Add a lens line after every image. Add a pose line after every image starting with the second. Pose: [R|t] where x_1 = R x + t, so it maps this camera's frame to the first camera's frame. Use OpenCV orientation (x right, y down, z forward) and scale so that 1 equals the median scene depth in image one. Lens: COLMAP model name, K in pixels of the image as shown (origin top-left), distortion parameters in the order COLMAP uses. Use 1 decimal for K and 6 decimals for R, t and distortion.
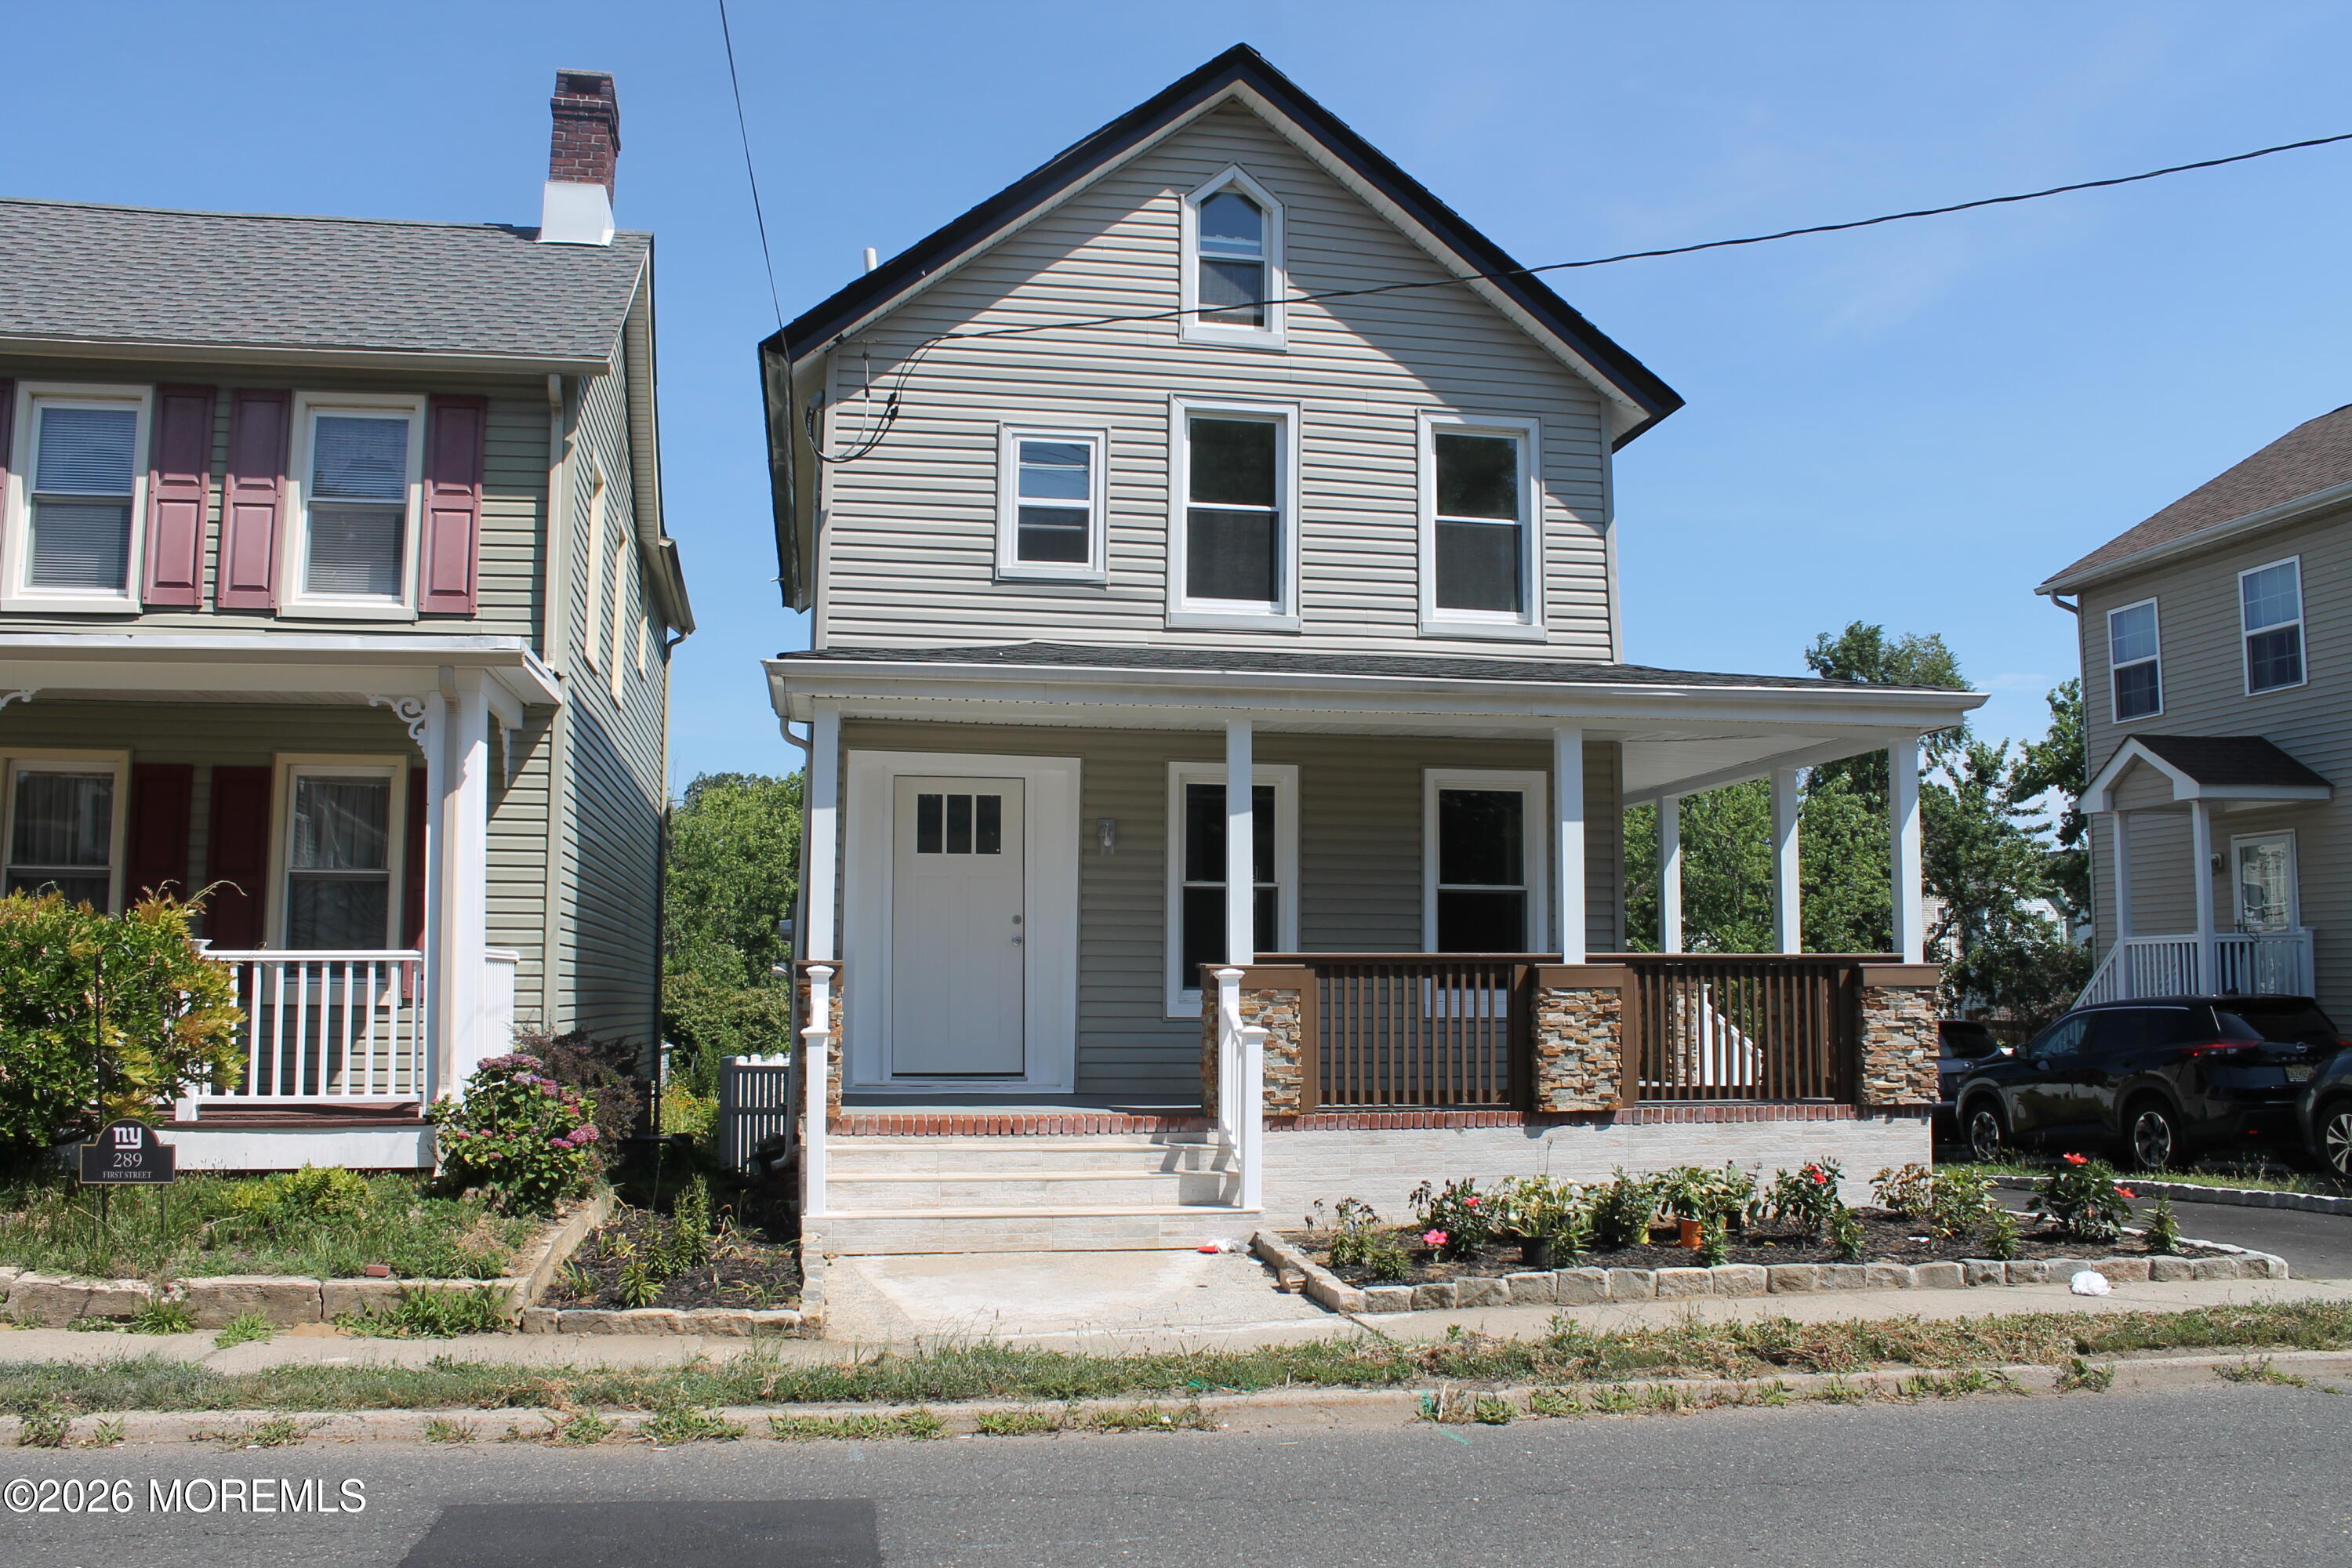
lens RADIAL K [[1996.2, 0, 1165.4], [0, 1996.2, 793.2], [0, 0, 1]] dist [-0.175642, 0.168269]
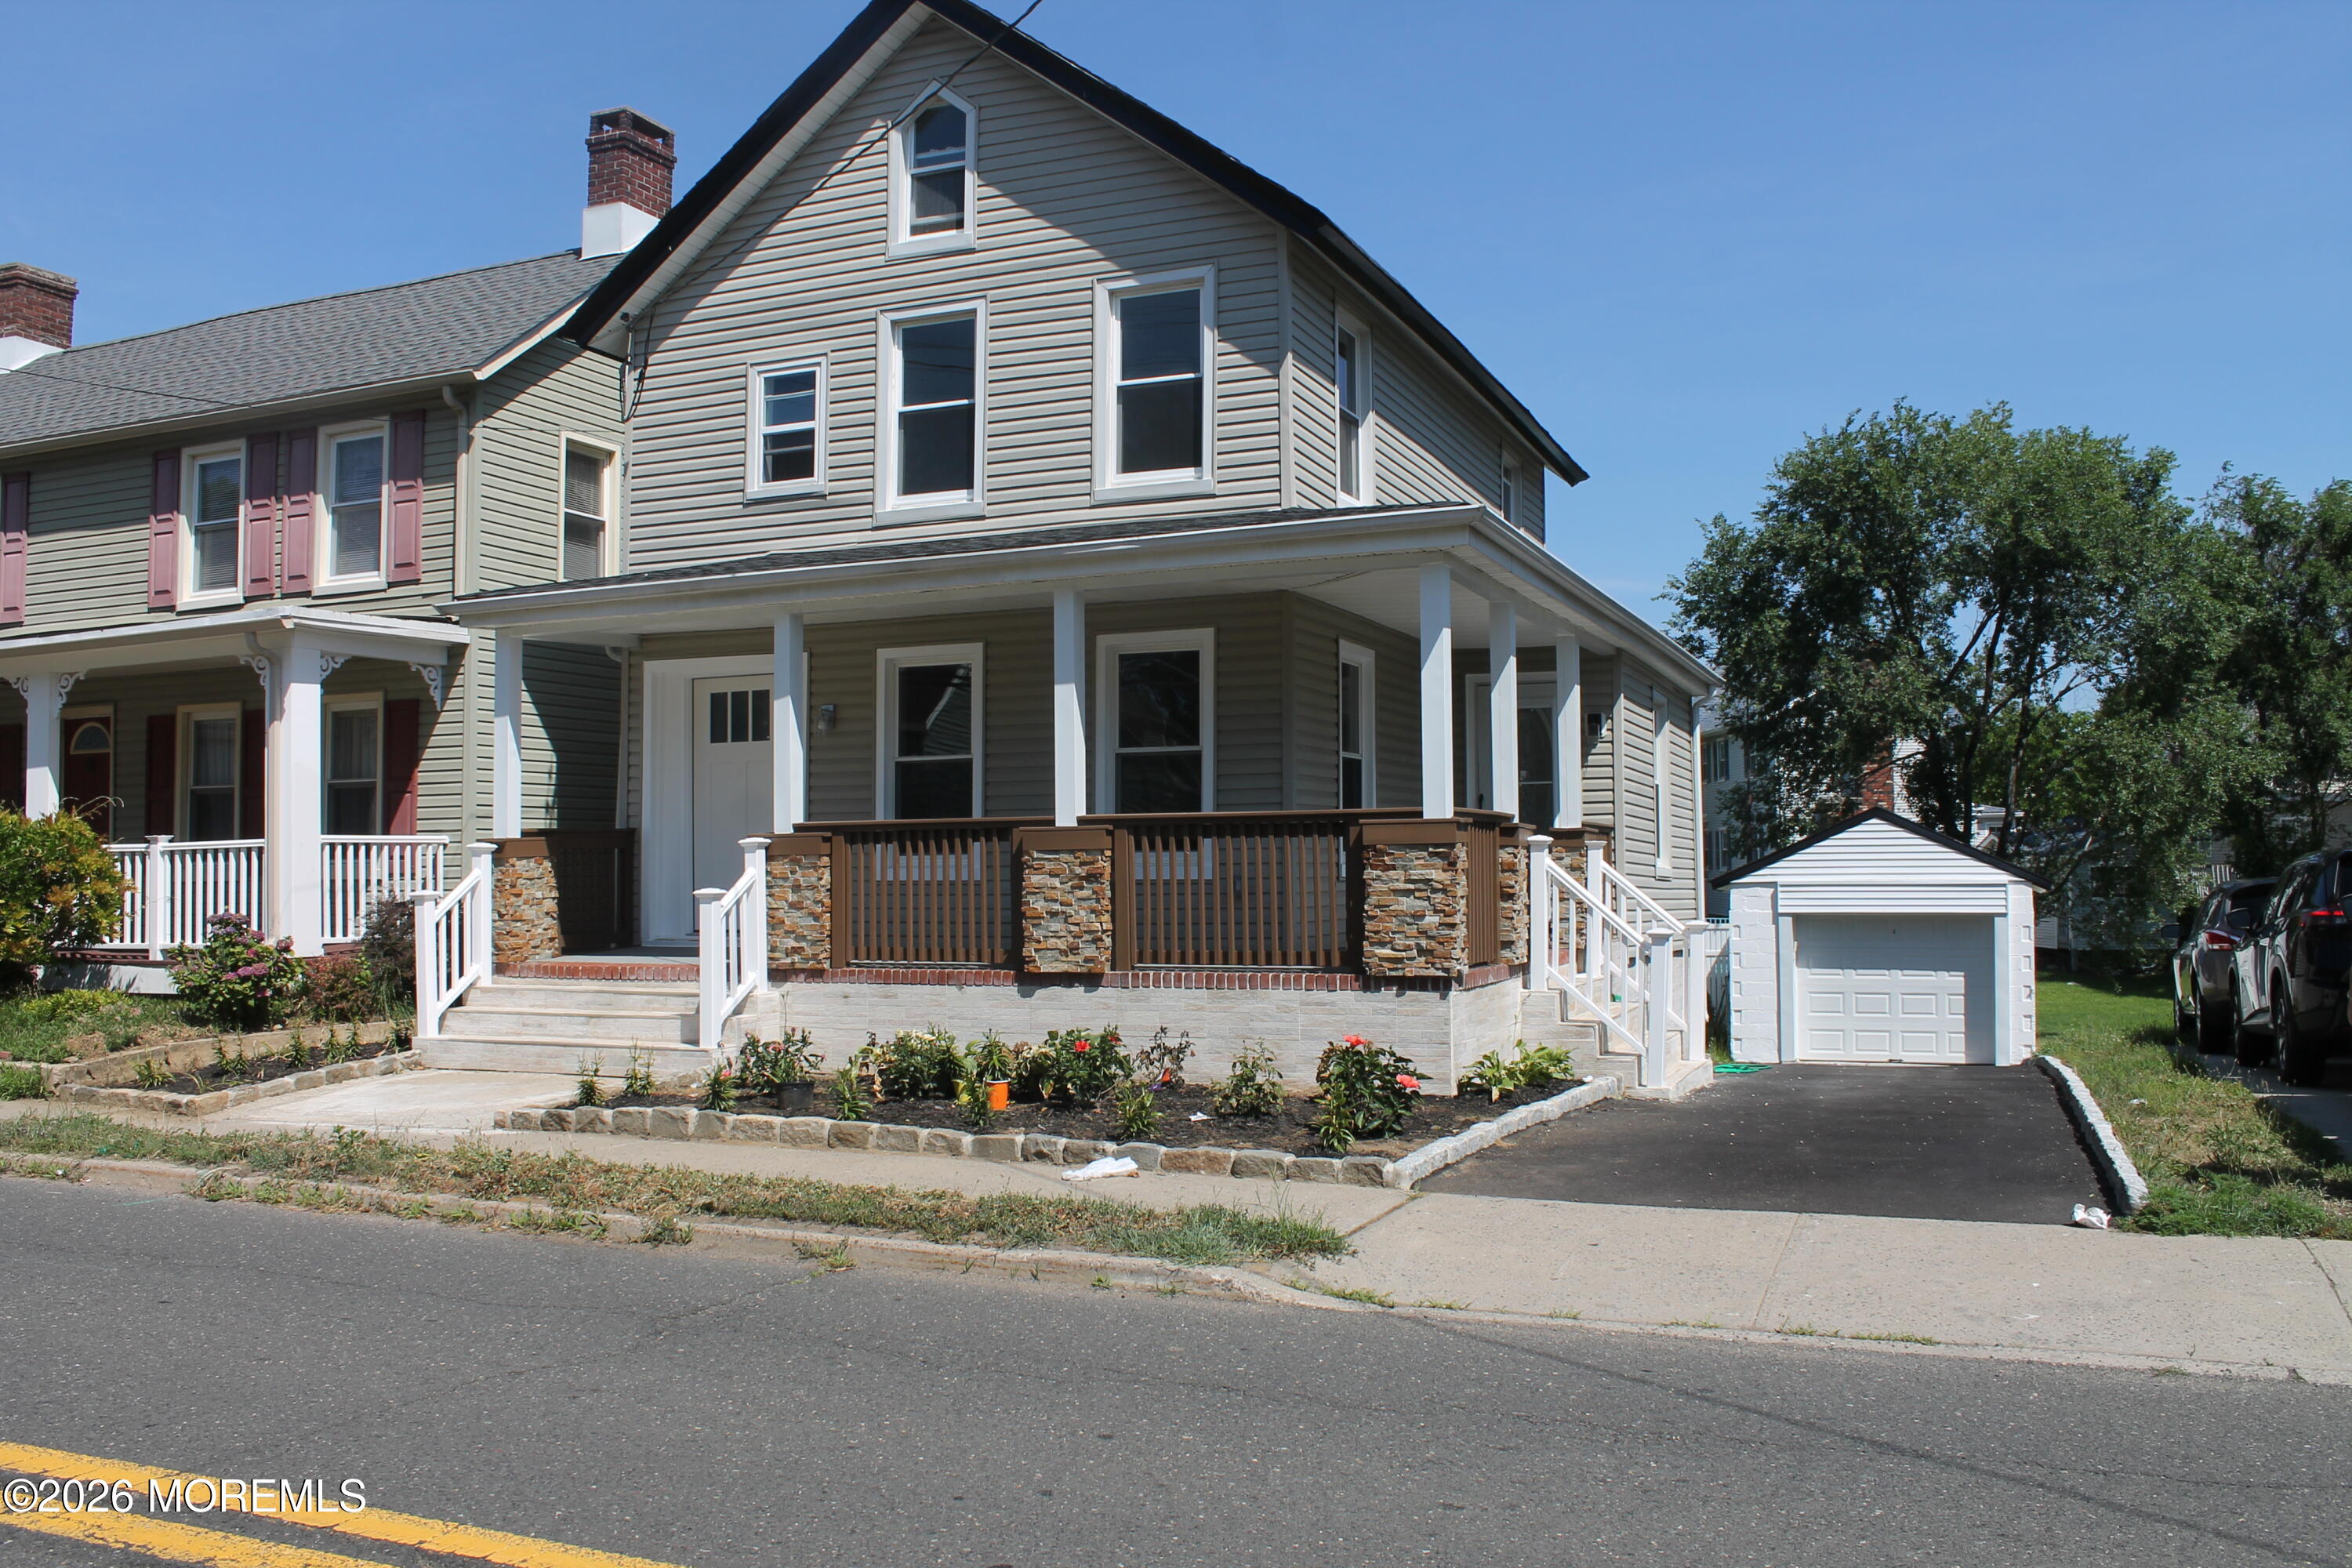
lens RADIAL K [[1996.2, 0, 1165.4], [0, 1996.2, 793.2], [0, 0, 1]] dist [-0.175642, 0.168269]
pose [[0.834922, -0.033178, -0.549367, 0.785531], [0.069903, 0.996490, 0.046057, 0.025758], [0.545911, -0.076856, 0.834311, 0.180095]]
